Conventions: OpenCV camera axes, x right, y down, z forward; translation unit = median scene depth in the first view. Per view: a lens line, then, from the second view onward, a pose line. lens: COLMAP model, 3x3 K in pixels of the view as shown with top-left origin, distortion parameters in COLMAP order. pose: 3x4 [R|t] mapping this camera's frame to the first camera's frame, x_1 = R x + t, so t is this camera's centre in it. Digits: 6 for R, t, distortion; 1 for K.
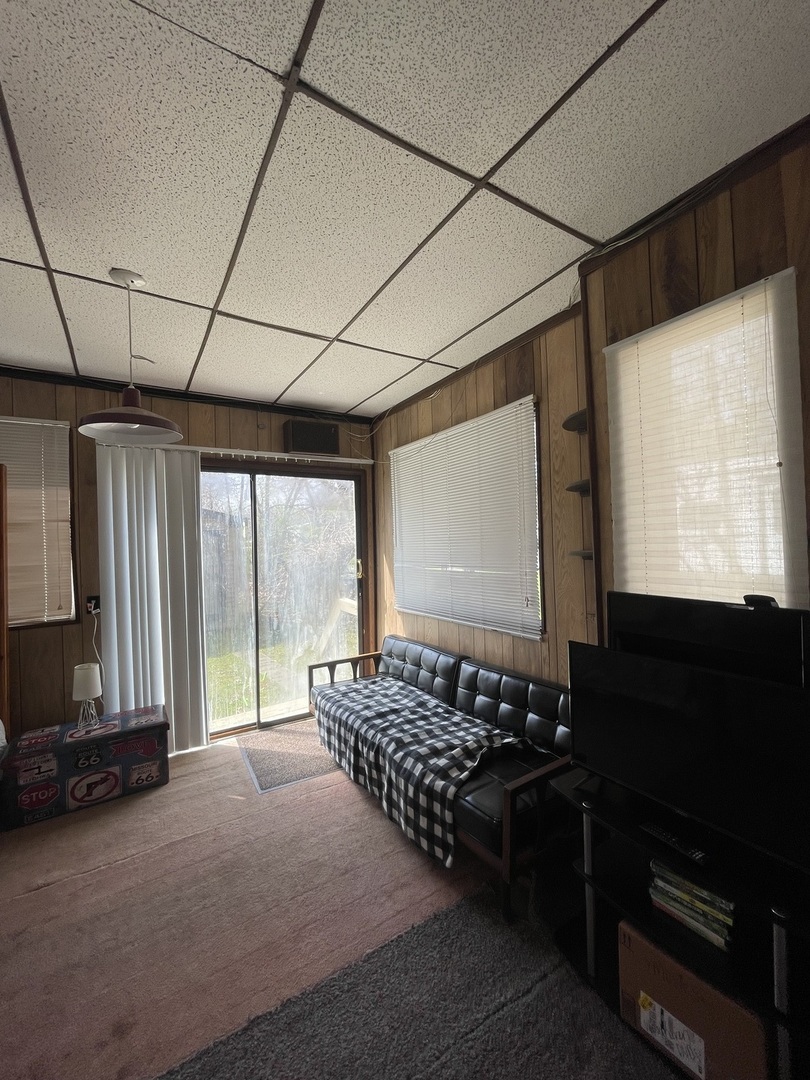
lens RADIAL K [[435.5, 0, 411.7], [0, 435.5, 535.8], [0, 0, 1]] dist [-0.006134, 0.001241]
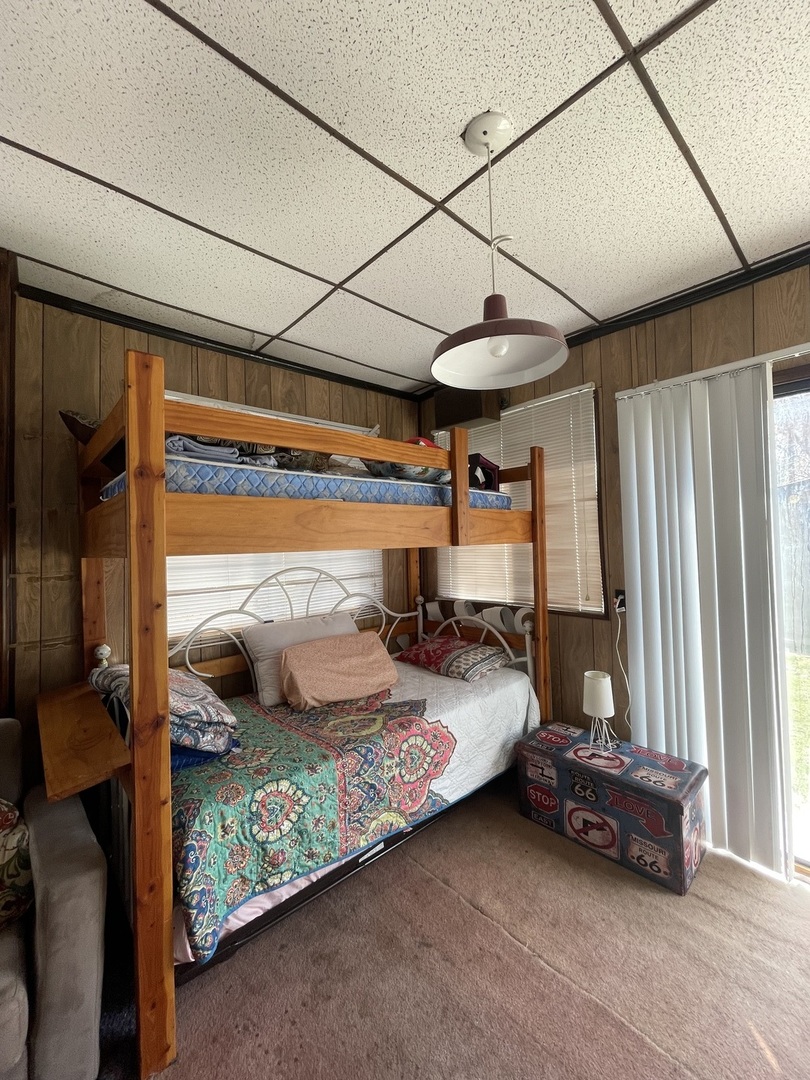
lens RADIAL K [[435.5, 0, 410.7], [0, 435.5, 534.8], [0, 0, 1]] dist [-0.006134, 0.001241]
pose [[0.161793, 0.017820, -0.986664, 0.001162], [0.034903, 0.999108, 0.023768, 0.003317], [0.986207, -0.038283, 0.161027, 0.531199]]
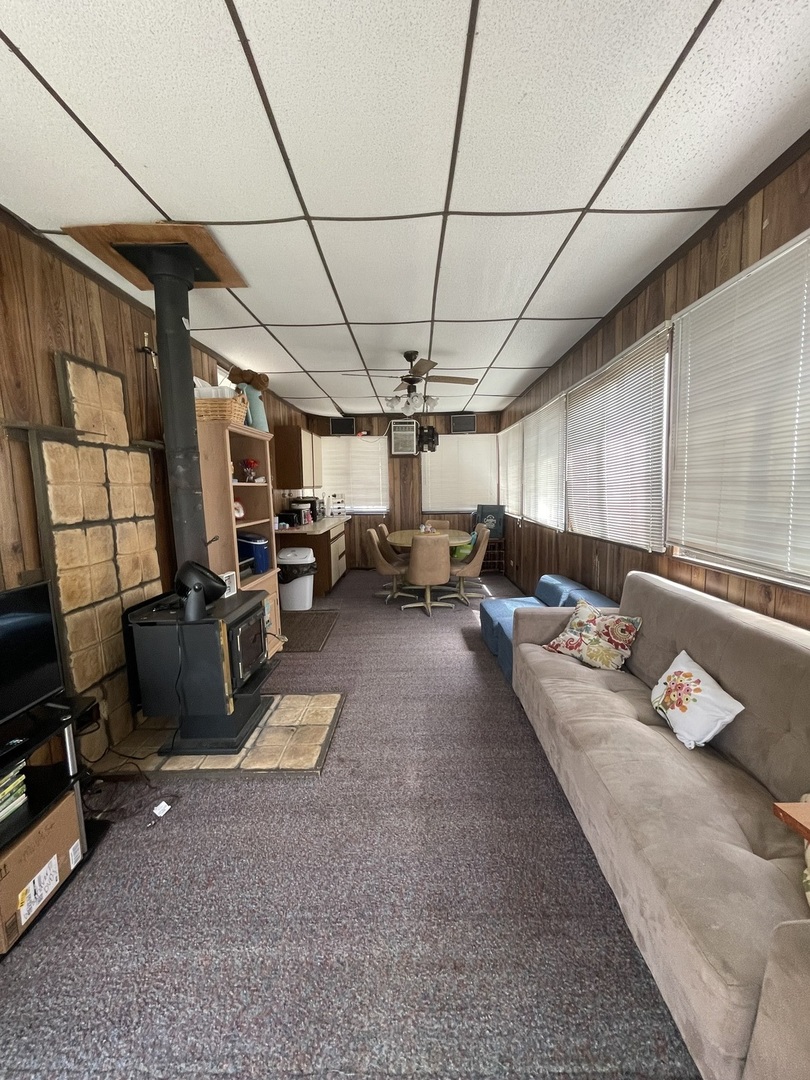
lens RADIAL K [[435.5, 0, 411.1], [0, 435.5, 535.1], [0, 0, 1]] dist [-0.006134, 0.001241]
pose [[-0.833014, -0.006876, 0.553209, -0.421475], [0.045943, 0.995609, 0.081556, 0.045697], [-0.551341, 0.093354, -0.829041, 0.595510]]
